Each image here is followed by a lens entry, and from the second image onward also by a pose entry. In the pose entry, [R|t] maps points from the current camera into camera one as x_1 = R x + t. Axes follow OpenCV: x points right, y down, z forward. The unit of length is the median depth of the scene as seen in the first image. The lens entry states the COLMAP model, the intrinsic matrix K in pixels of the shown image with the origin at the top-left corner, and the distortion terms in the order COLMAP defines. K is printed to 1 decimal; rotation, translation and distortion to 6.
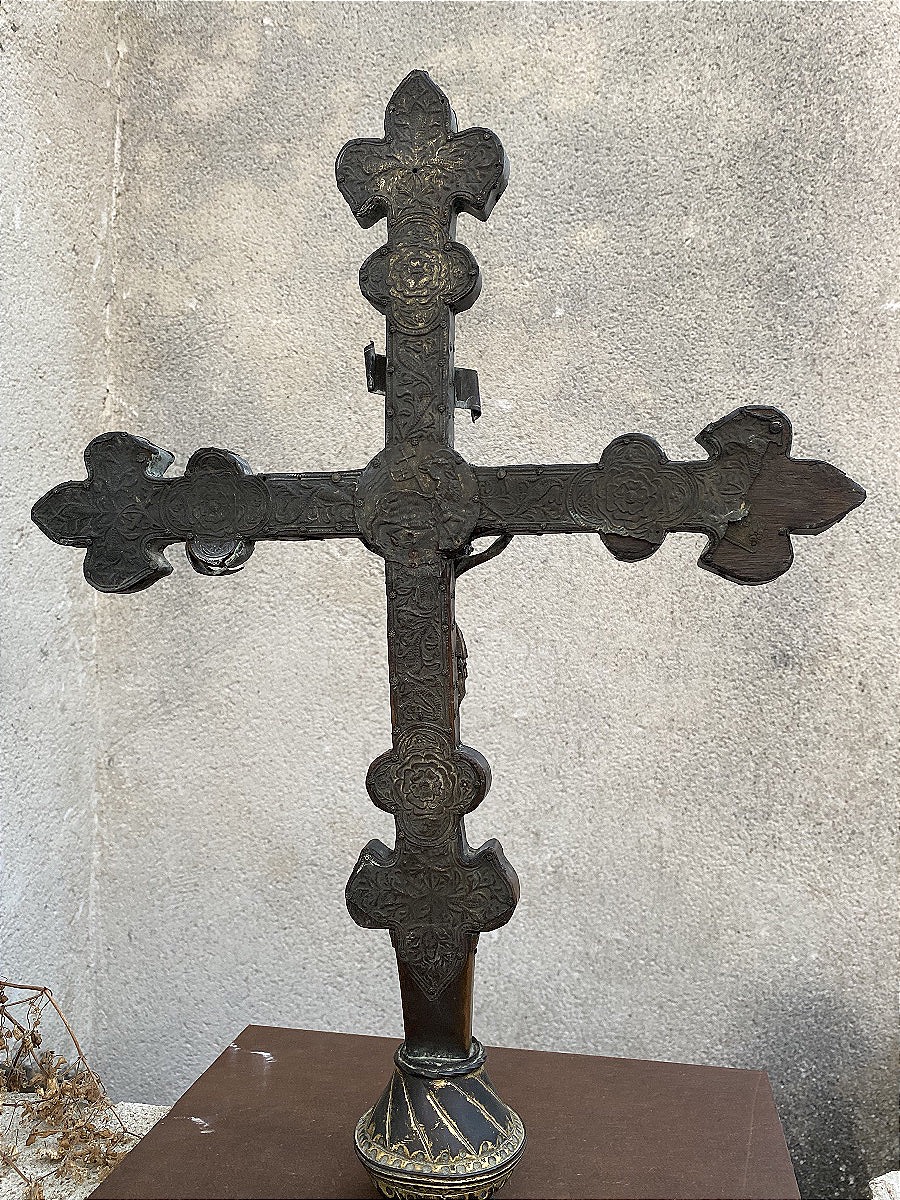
lens RADIAL K [[1004.3, 0, 450.0], [0, 1004.3, 600.0], [0, 0, 1]] dist [0.008305, -0.002702]
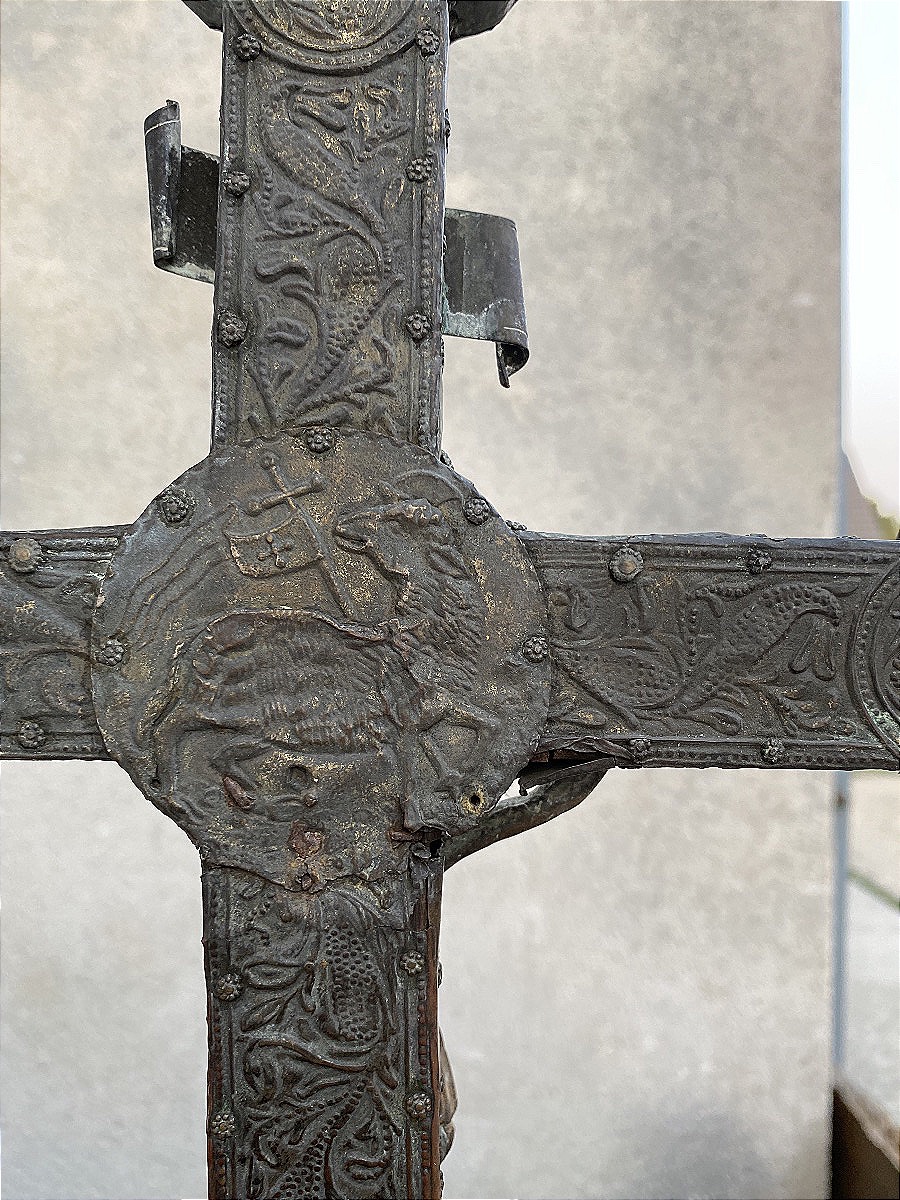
lens RADIAL K [[1012.9, 0, 449.5], [0, 1012.9, 597.2], [0, 0, 1]] dist [-0.006968, 0.005529]
pose [[0.981703, 0.017795, 0.189585, -0.015087], [-0.017740, 0.999841, -0.001983, -0.032513], [-0.189590, -0.001416, 0.981862, 0.205364]]
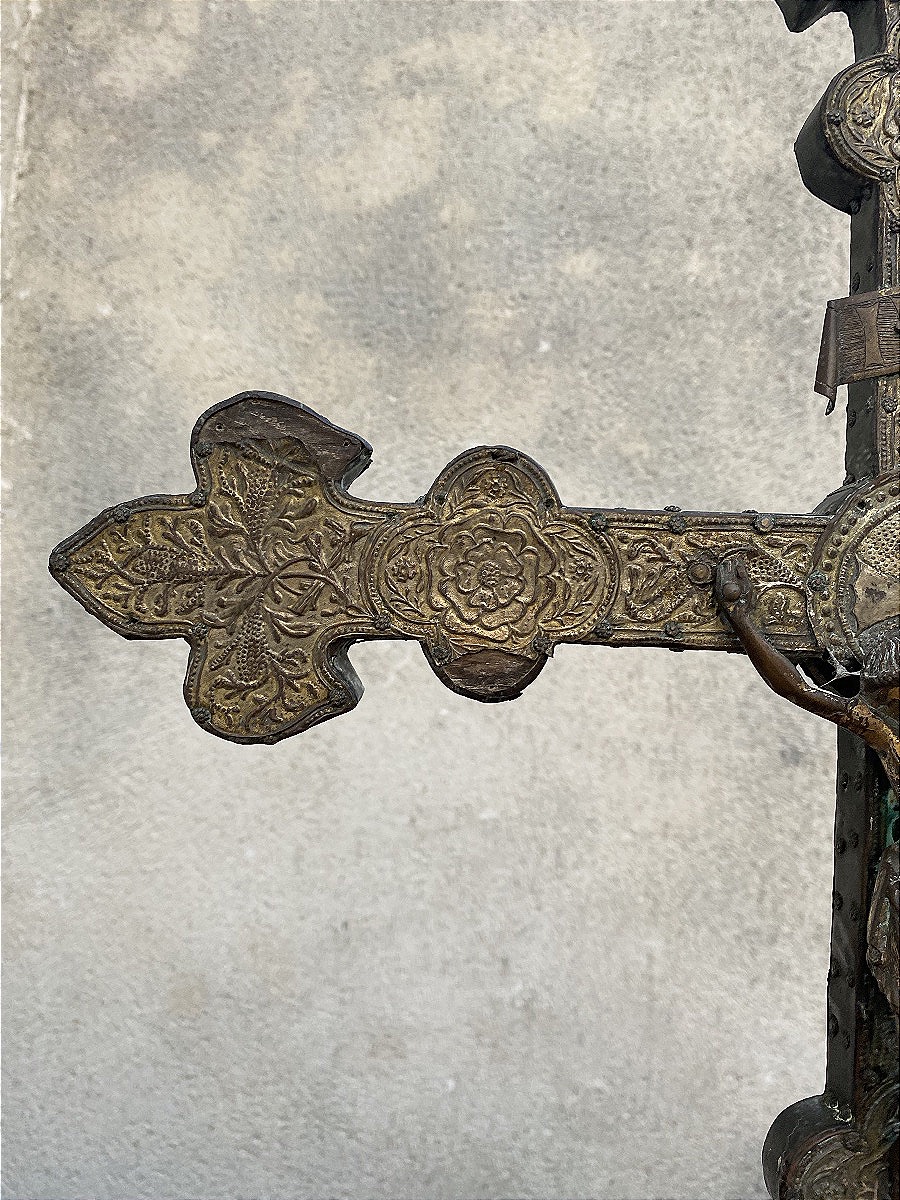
lens RADIAL K [[1011.5, 0, 455.1], [0, 1011.5, 602.3], [0, 0, 1]] dist [-0.012760, 0.020150]
pose [[0.992068, 0.036345, 0.120334, -0.066843], [-0.030050, 0.998104, -0.053724, -0.017558], [-0.122059, 0.049682, 0.991279, 0.160983]]
